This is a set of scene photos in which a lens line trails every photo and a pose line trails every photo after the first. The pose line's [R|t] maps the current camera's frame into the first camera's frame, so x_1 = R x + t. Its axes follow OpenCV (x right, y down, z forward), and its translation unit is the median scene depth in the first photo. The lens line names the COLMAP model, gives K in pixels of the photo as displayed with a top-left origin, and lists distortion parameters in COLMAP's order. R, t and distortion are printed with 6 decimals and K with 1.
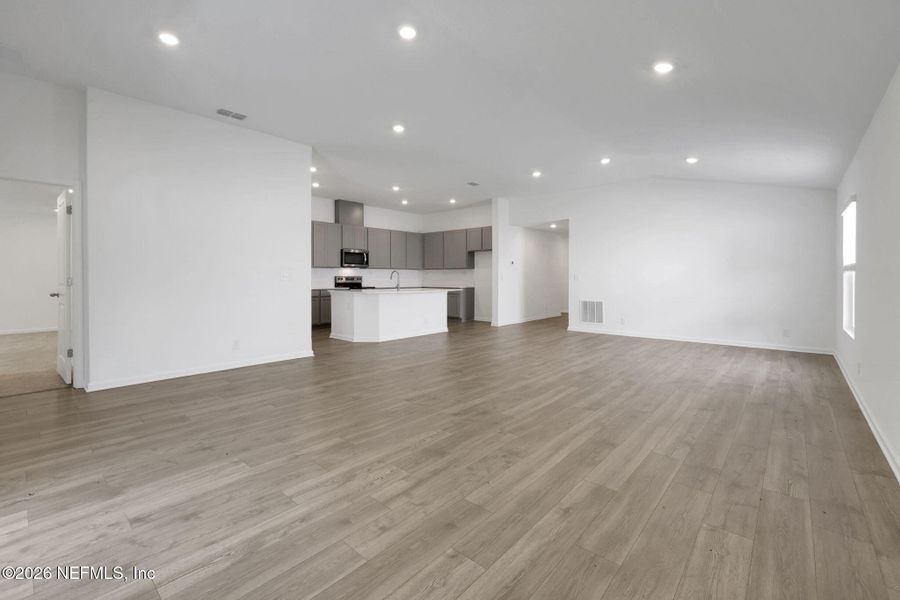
lens RADIAL K [[383.6, 0, 427.4], [0, 383.6, 285.6], [0, 0, 1]] dist [-0.000817, 0.000248]
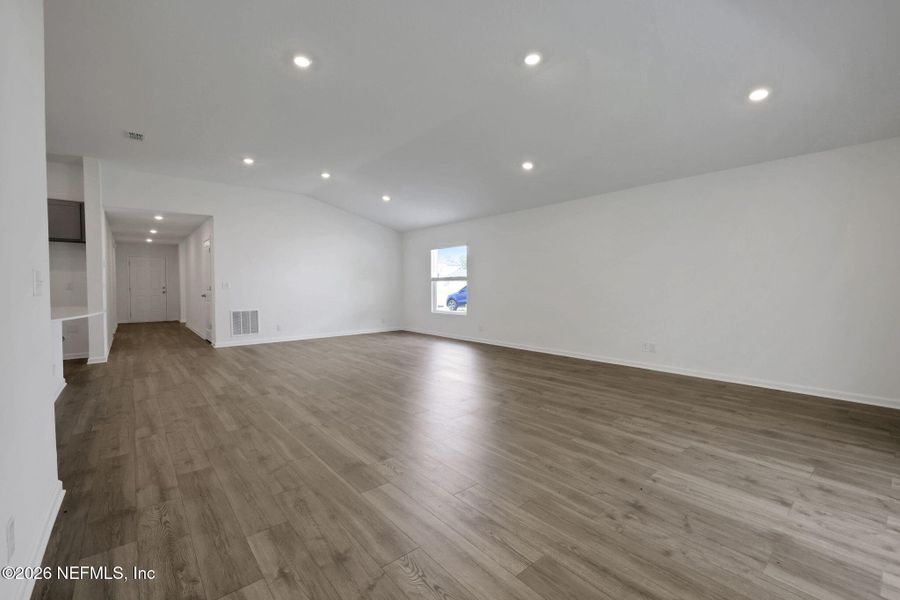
lens RADIAL K [[387.6, 0, 450.0], [0, 387.6, 300.0], [0, 0, 1]] dist [-0.000805, -0.000227]
pose [[0.123159, -0.037467, 0.991679, -1.701655], [0.023709, 0.999113, 0.034803, -0.026686], [-0.992104, 0.019225, 0.123938, 1.571145]]
